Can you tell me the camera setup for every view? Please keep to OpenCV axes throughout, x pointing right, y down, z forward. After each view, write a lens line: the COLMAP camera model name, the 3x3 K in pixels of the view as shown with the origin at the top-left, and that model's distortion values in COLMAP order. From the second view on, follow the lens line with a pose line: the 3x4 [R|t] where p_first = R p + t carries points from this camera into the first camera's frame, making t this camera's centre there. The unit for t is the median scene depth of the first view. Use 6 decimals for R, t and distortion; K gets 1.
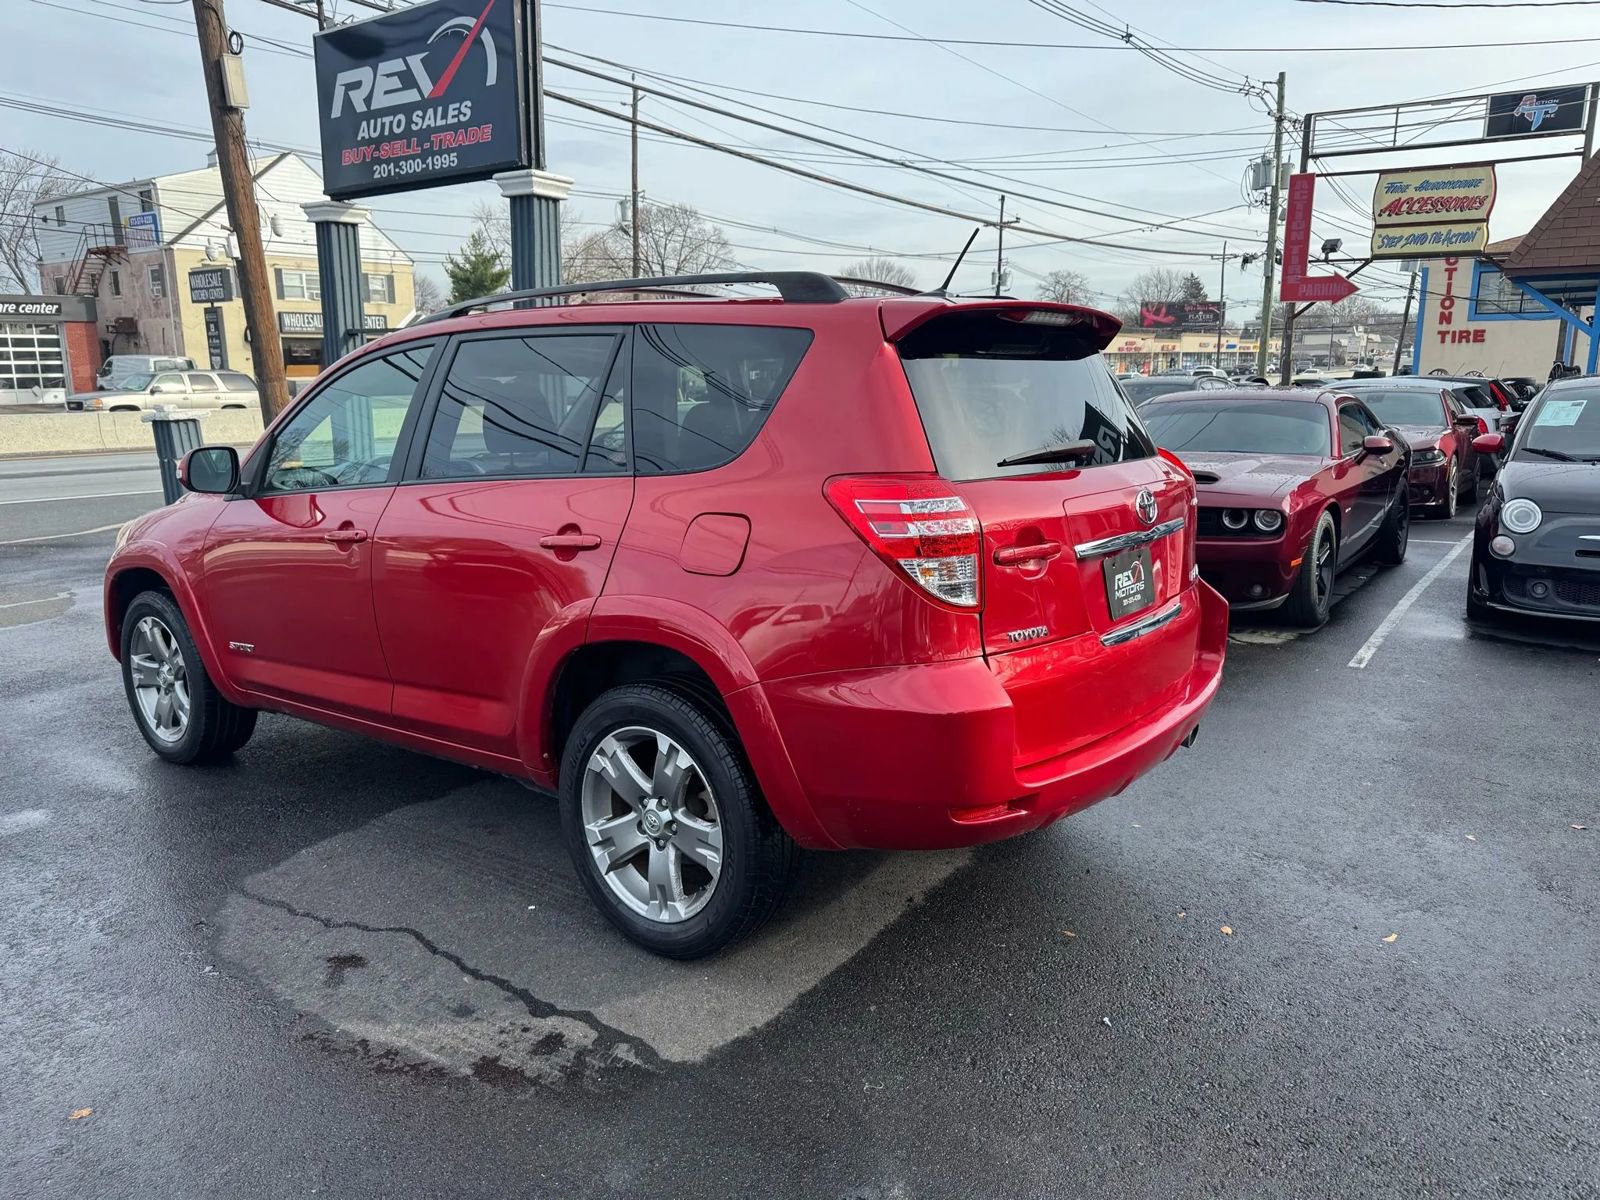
lens RADIAL K [[1131.8, 0, 801.7], [0, 1131.8, 589.8], [0, 0, 1]] dist [0.039021, -0.044266]
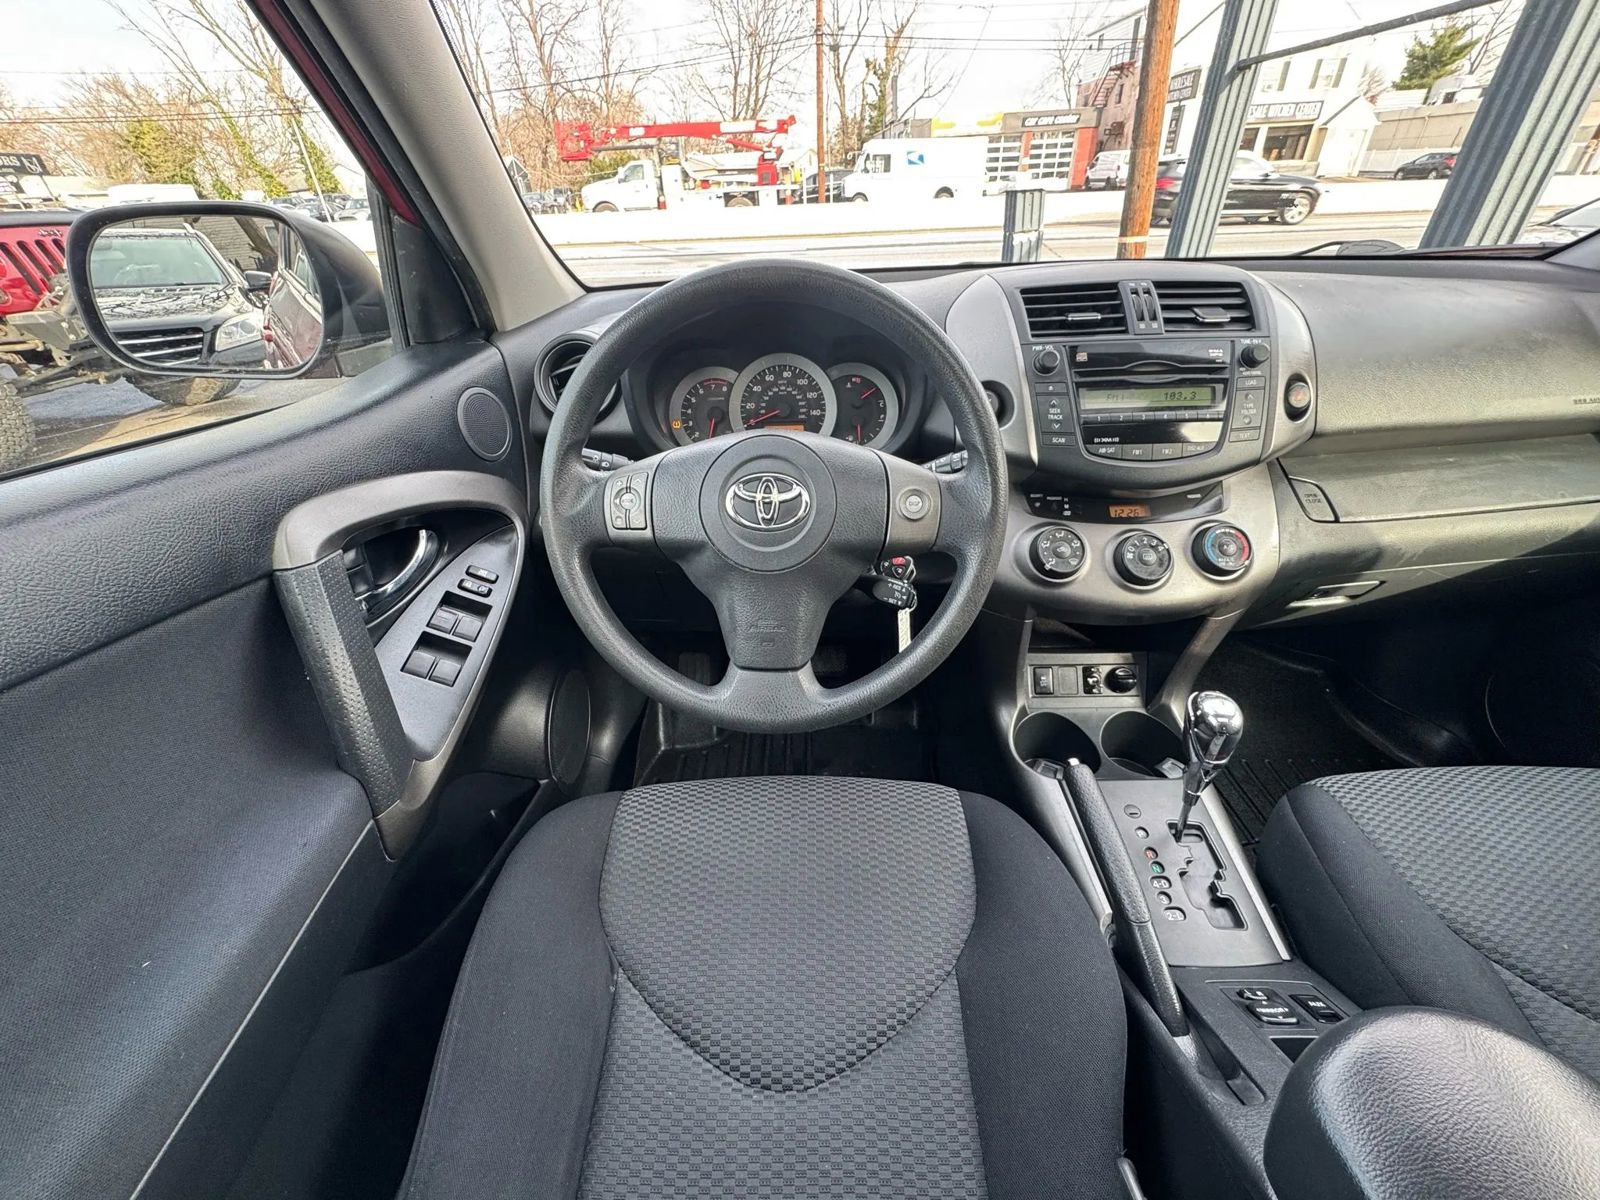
lens RADIAL K [[641.7, 0, 797.9], [0, 641.7, 595.0], [0, 0, 1]] dist [-0.005258, 0.000670]
pose [[0.598520, 0.414981, -0.685248, -0.155459], [-0.114184, 0.890832, 0.439750, -0.069512], [0.792929, -0.184955, 0.580565, 0.561807]]
